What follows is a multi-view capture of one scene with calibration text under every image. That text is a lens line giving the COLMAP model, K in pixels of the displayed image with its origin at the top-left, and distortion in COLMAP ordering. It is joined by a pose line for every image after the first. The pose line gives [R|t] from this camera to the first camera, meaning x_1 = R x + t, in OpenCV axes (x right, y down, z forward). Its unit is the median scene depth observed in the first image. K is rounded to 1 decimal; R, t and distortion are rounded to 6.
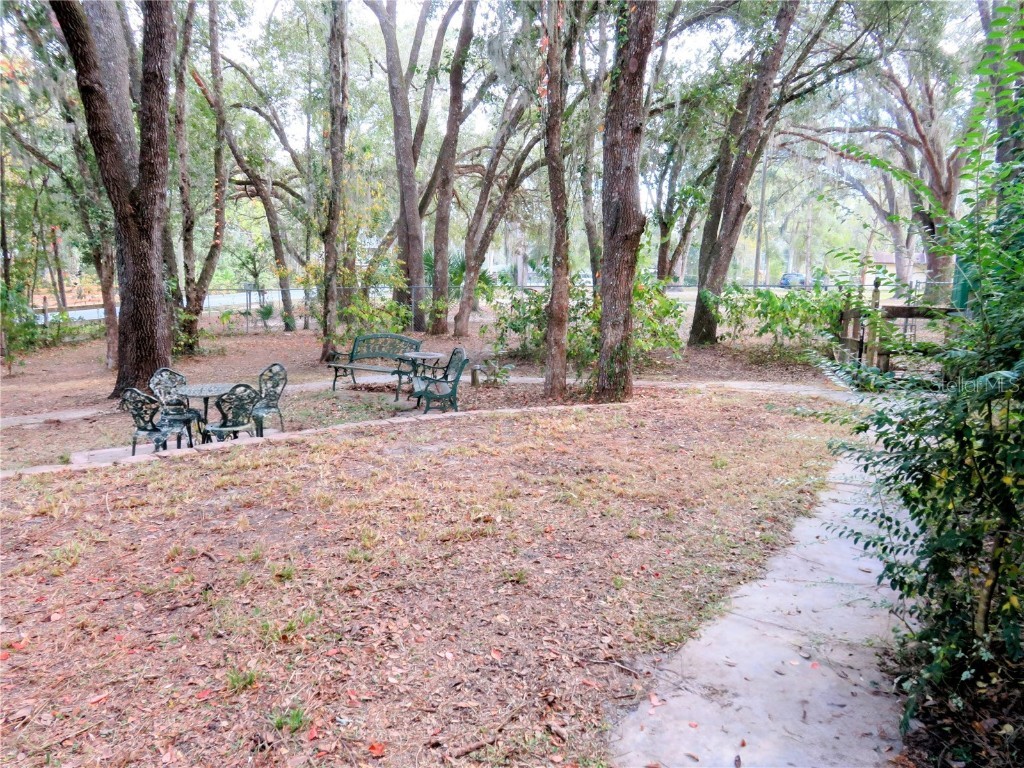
lens RADIAL K [[763.0, 0, 511.4], [0, 763.0, 382.8], [0, 0, 1]] dist [0.003397, -0.013460]
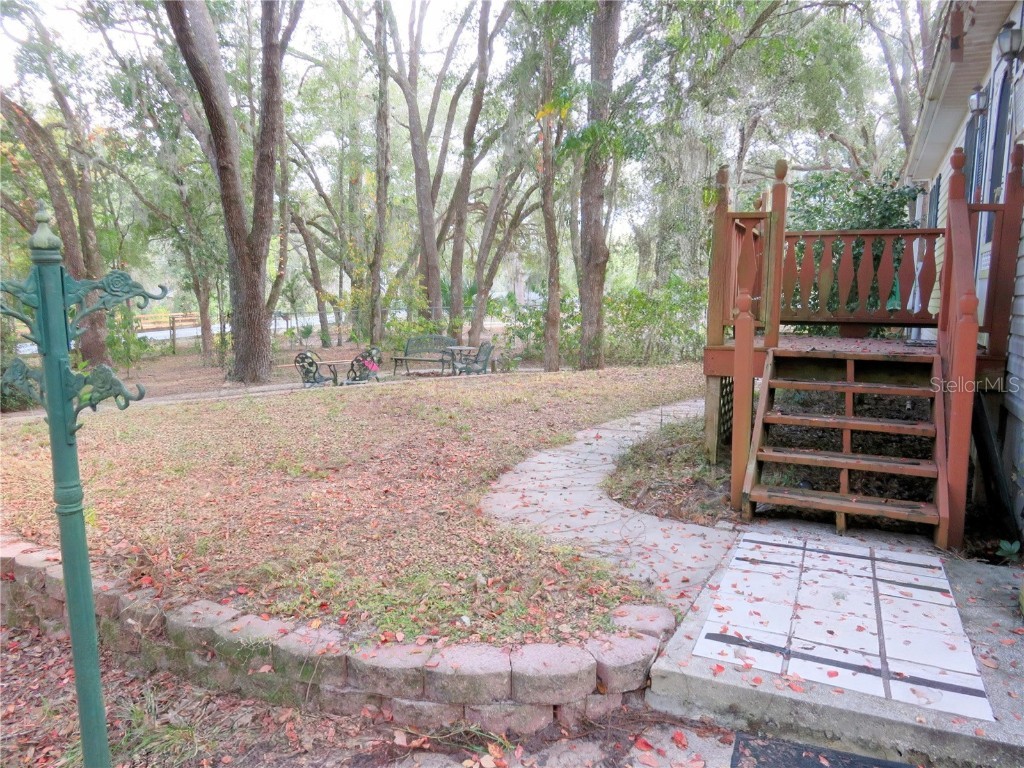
lens RADIAL K [[763.0, 0, 511.7], [0, 763.0, 384.5], [0, 0, 1]] dist [0.003397, -0.013460]
pose [[0.999888, -0.014359, 0.004325, -0.011999], [0.014501, 0.999297, -0.034571, 0.041129], [-0.003826, 0.034630, 0.999393, -0.214749]]
